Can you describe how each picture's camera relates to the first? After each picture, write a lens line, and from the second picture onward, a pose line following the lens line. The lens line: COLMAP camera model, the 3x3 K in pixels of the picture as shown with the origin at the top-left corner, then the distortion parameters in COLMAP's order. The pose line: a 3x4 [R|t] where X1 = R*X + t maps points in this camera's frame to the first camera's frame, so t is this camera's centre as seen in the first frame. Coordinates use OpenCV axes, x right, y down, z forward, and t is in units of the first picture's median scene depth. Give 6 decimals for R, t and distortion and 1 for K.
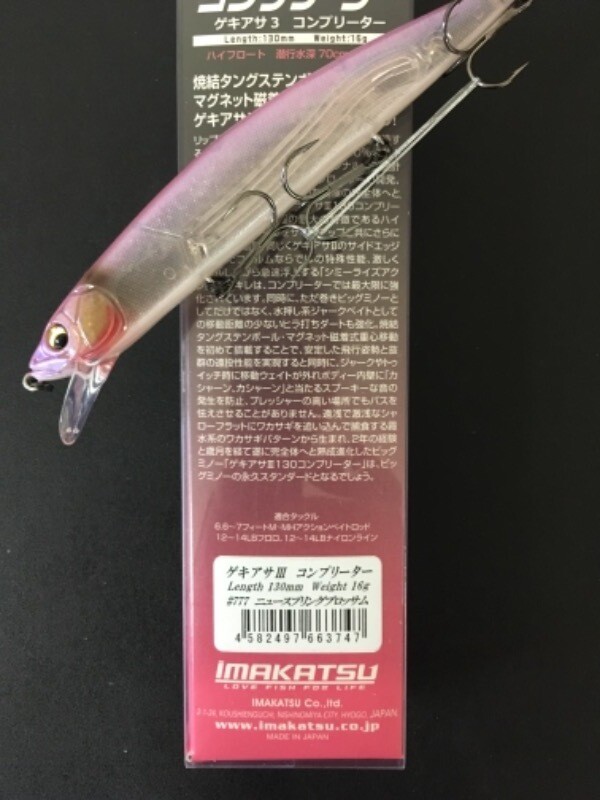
lens RADIAL K [[667.0, 0, 300.9], [0, 667.0, 410.8], [0, 0, 1]] dist [0.005275, -0.006975]
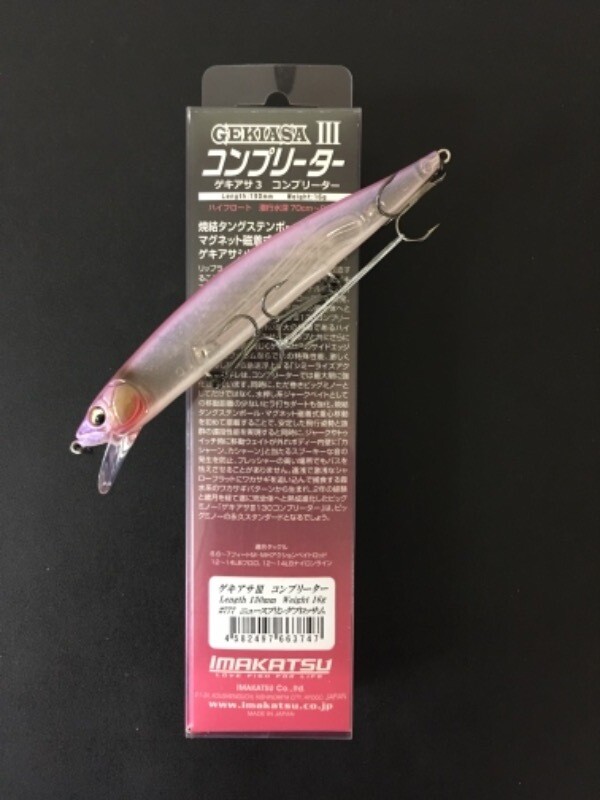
lens RADIAL K [[673.4, 0, 300.0], [0, 673.4, 400.0], [0, 0, 1]] dist [0.006706, -0.000111]
pose [[0.999954, 0.009082, 0.002991, 0.043943], [-0.009018, 0.999743, -0.020823, -0.109473], [-0.003180, 0.020795, 0.999779, -0.359166]]
